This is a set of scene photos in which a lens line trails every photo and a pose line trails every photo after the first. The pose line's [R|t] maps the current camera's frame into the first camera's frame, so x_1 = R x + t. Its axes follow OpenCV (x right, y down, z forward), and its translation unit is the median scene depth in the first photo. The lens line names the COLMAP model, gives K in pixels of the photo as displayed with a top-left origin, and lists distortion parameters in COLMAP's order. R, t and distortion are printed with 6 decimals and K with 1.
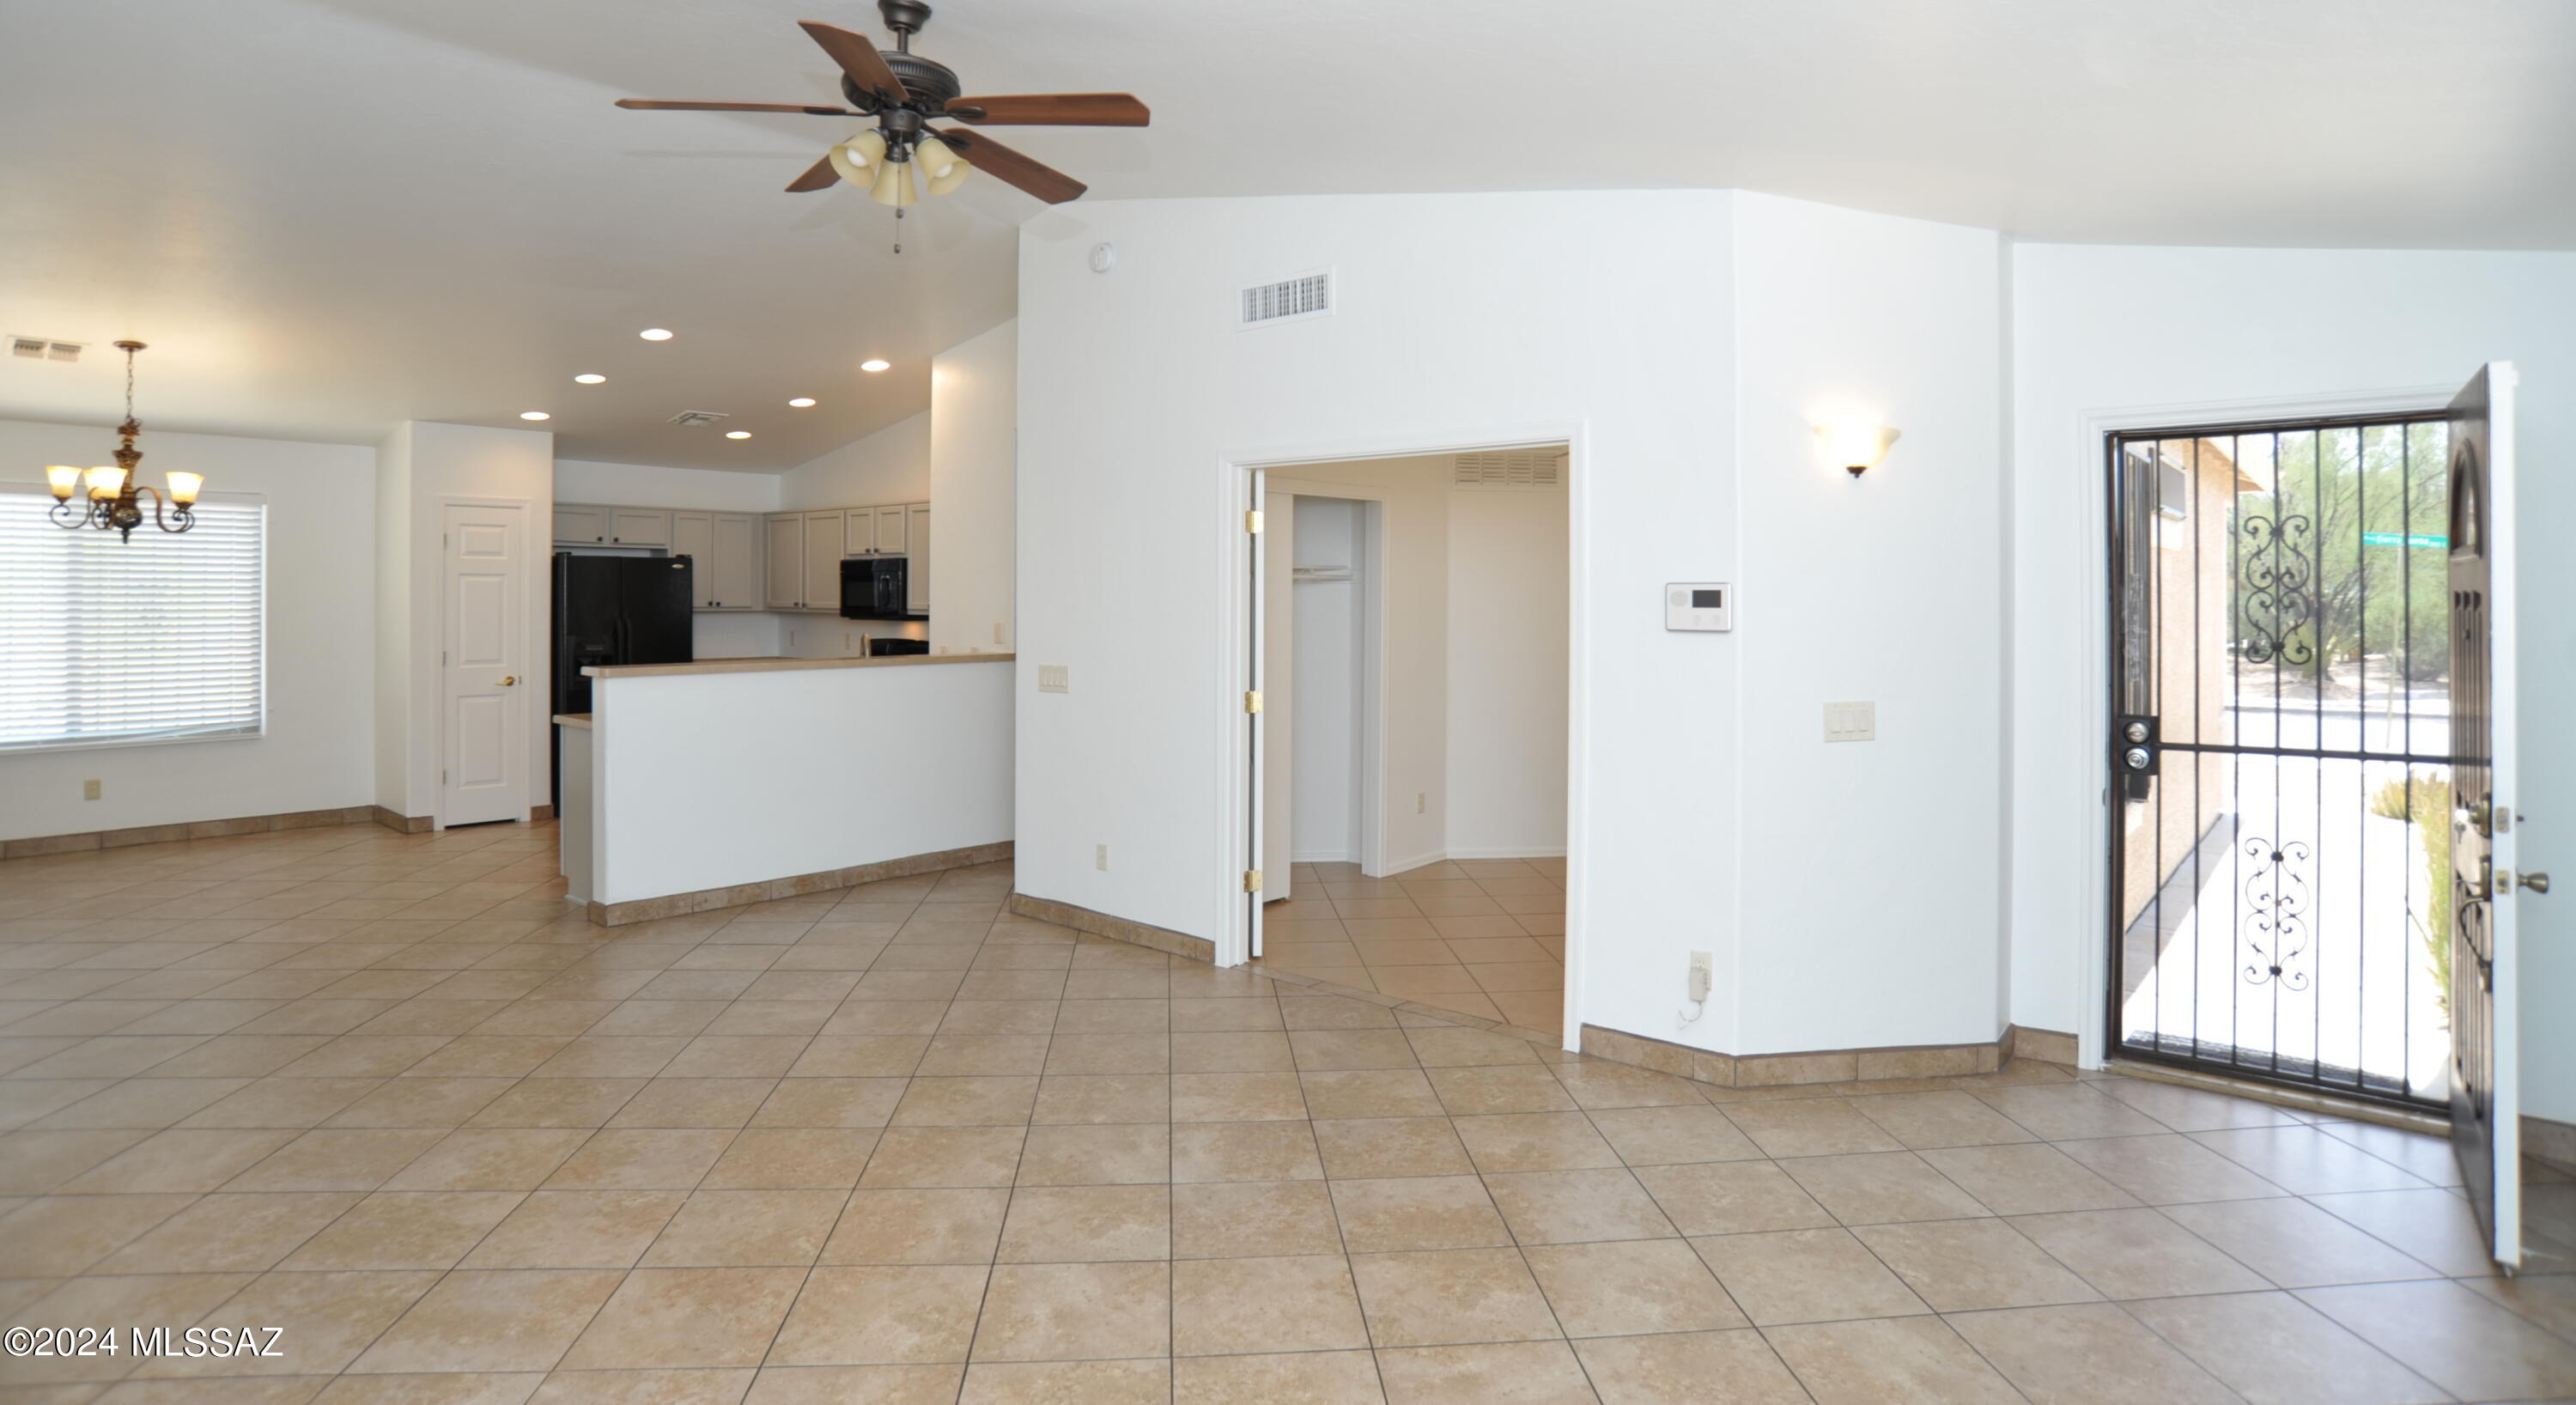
lens RADIAL K [[1354.1, 0, 1278.2], [0, 1354.1, 566.7], [0, 0, 1]] dist [-0.102669, 0.050592]
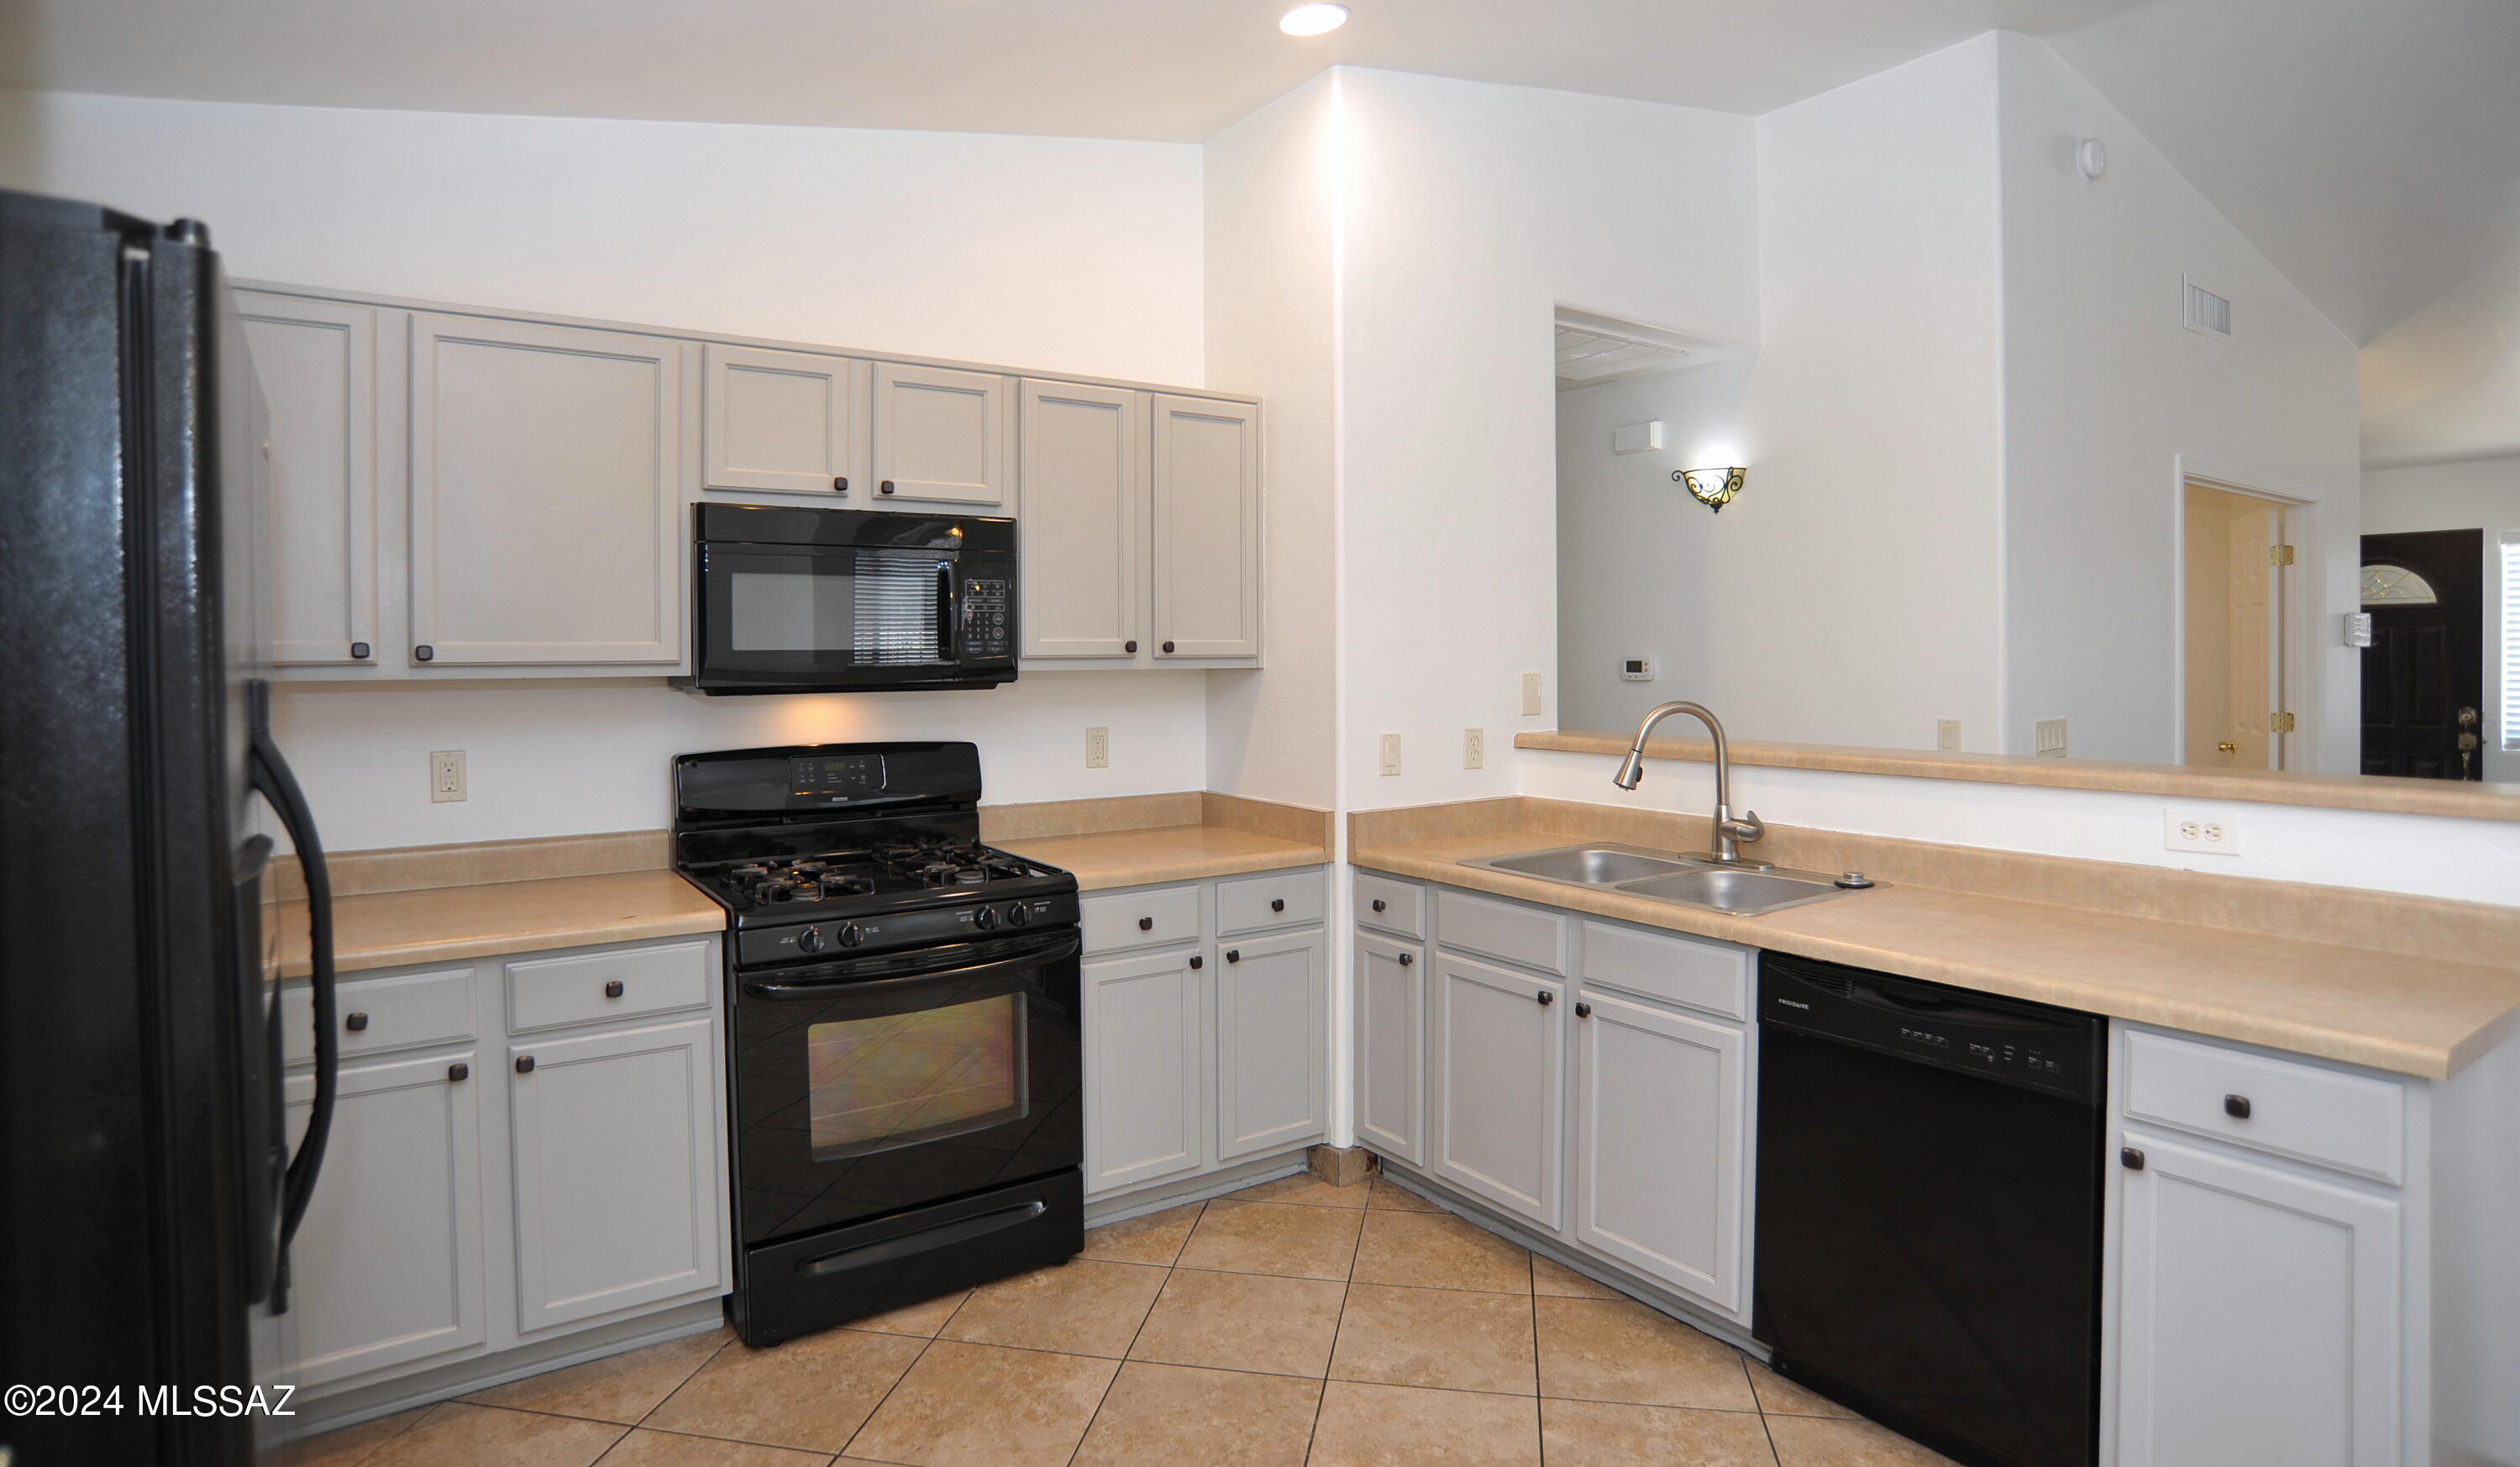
lens RADIAL K [[1309.3, 0, 1259.4], [0, 1309.3, 670.7], [0, 0, 1]] dist [-0.103949, 0.050910]
pose [[0.253415, -0.018858, 0.967174, -0.857374], [-0.010809, 0.999692, 0.022324, 0.037086], [-0.967297, -0.016112, 0.253133, 1.192321]]
